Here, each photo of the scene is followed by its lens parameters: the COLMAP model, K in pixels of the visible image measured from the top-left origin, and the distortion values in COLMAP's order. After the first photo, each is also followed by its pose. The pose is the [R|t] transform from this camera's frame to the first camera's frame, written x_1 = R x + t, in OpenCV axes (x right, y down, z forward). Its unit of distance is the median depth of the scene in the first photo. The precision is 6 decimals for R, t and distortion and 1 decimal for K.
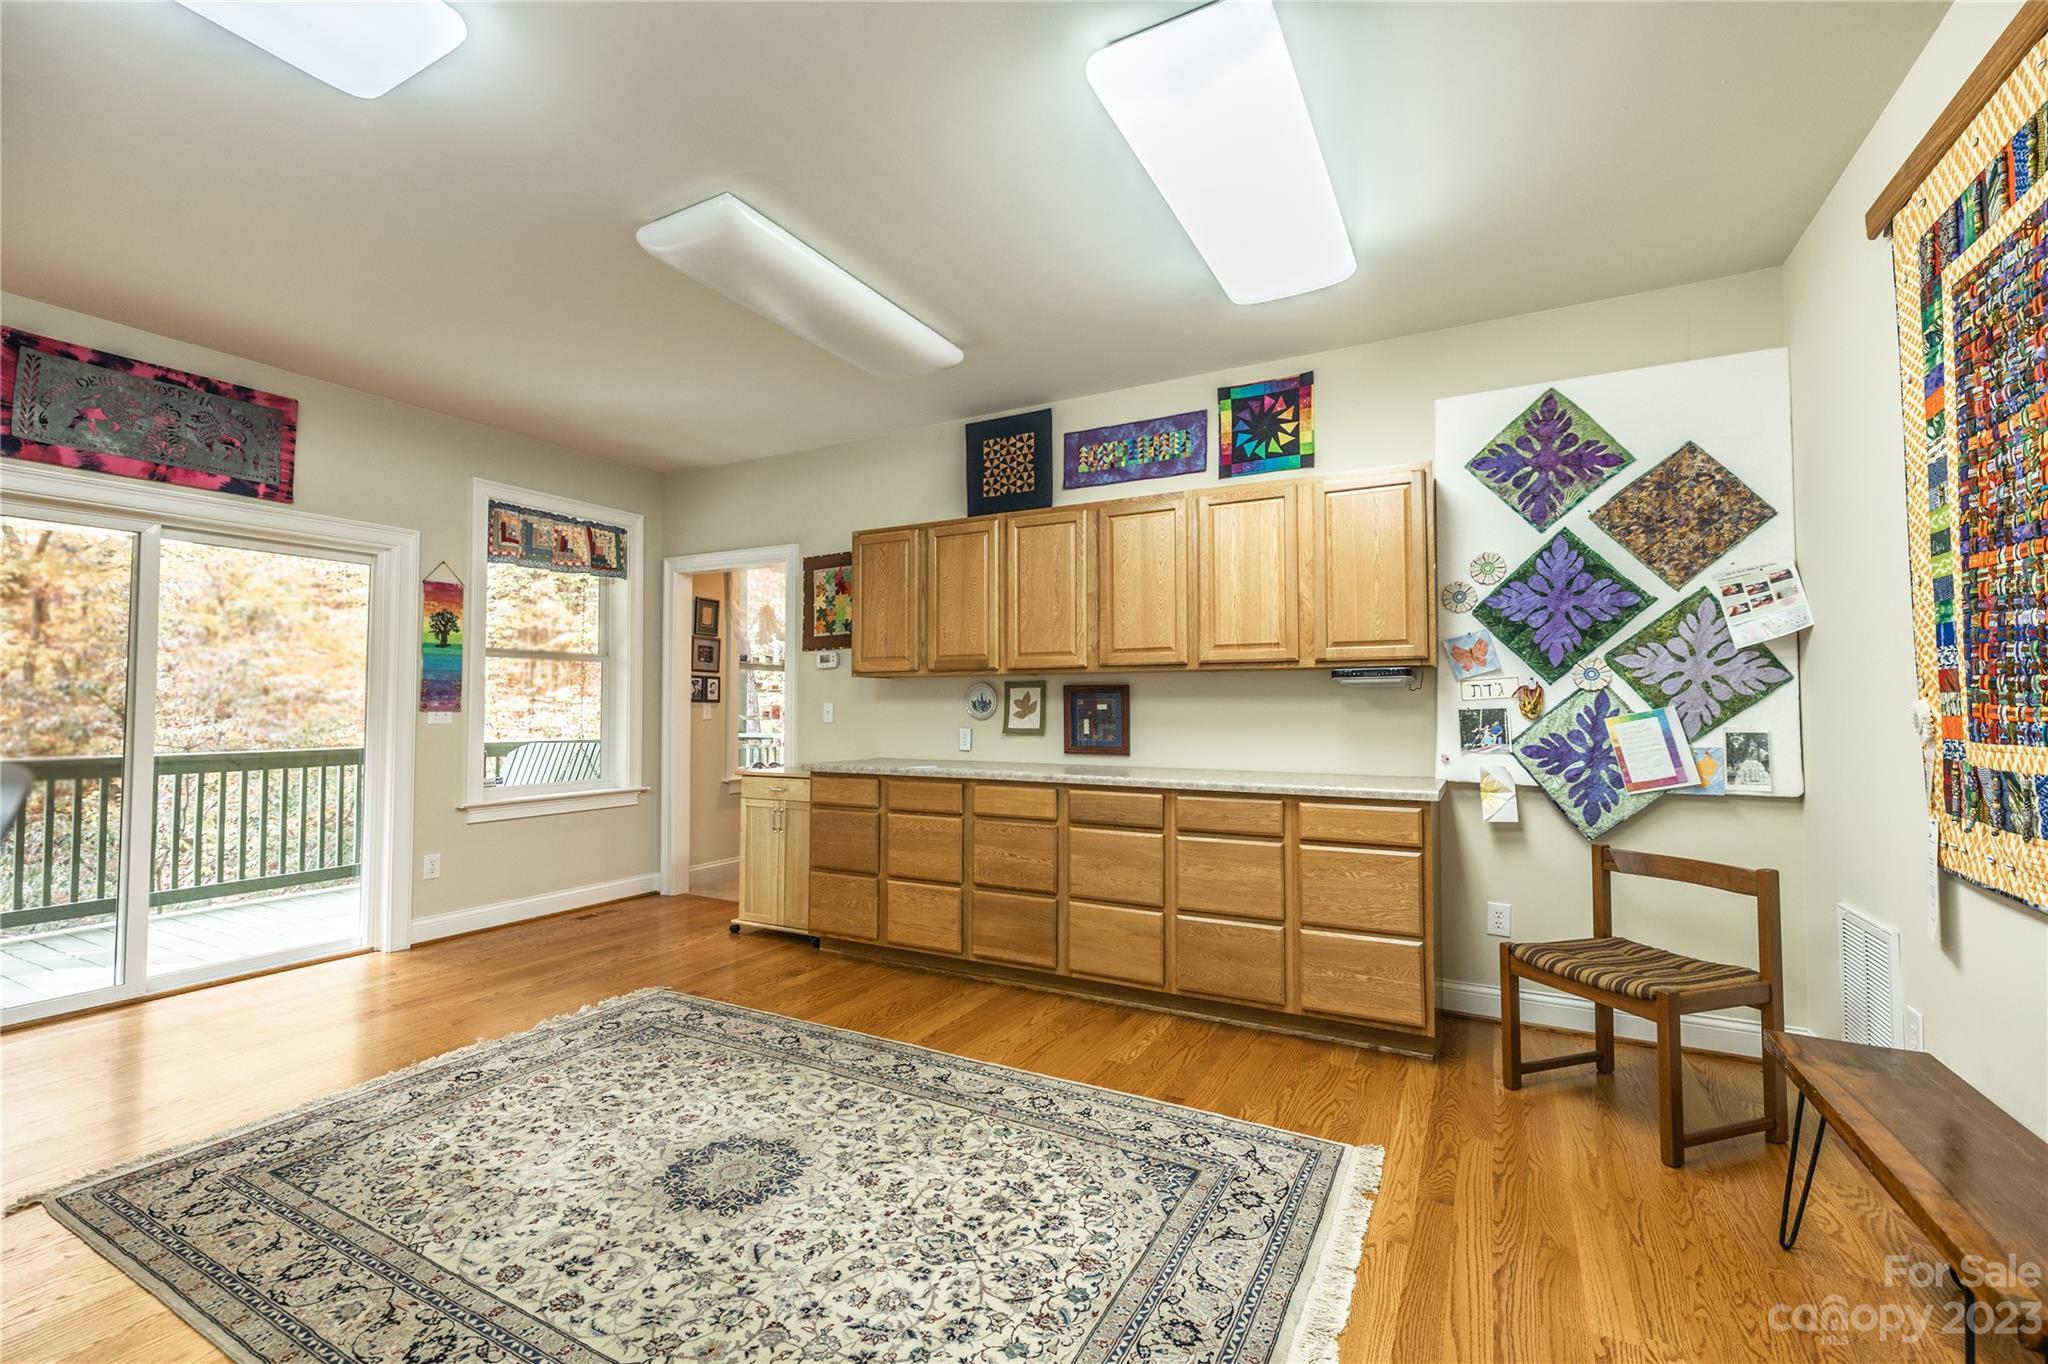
lens RADIAL K [[872.2, 0, 1014.7], [0, 872.2, 671.6], [0, 0, 1]] dist [0.003534, -0.000120]
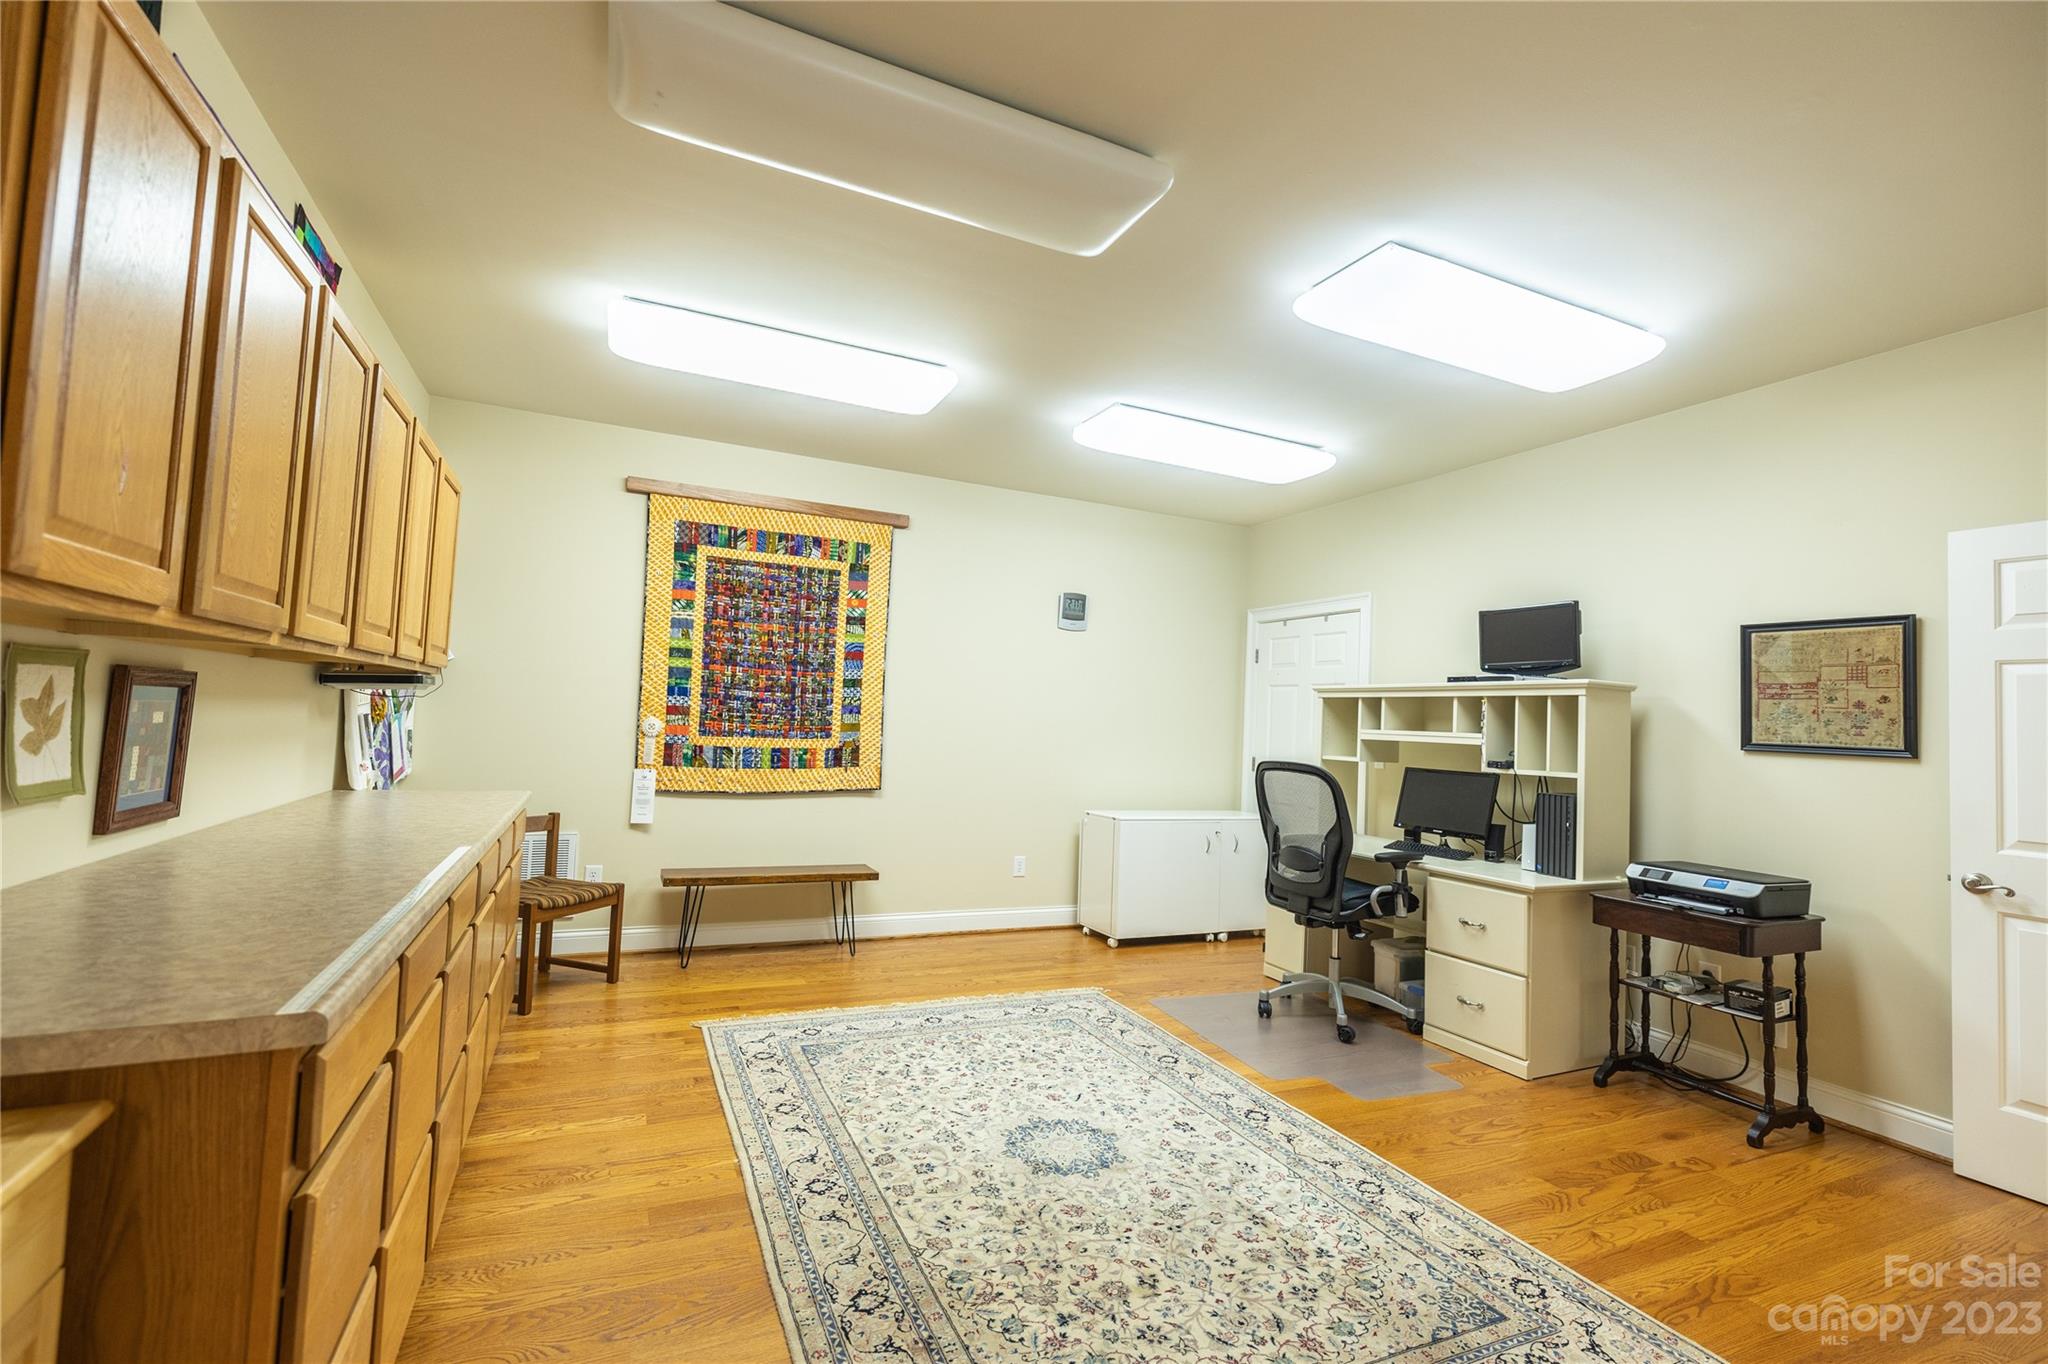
lens RADIAL K [[872.2, 0, 1014.7], [0, 872.2, 671.6], [0, 0, 1]] dist [0.003534, -0.000120]
pose [[-0.794816, -0.002050, 0.606847, -0.912114], [-0.072140, 0.993223, -0.091129, 0.045437], [-0.602548, -0.116209, -0.789577, 1.894779]]
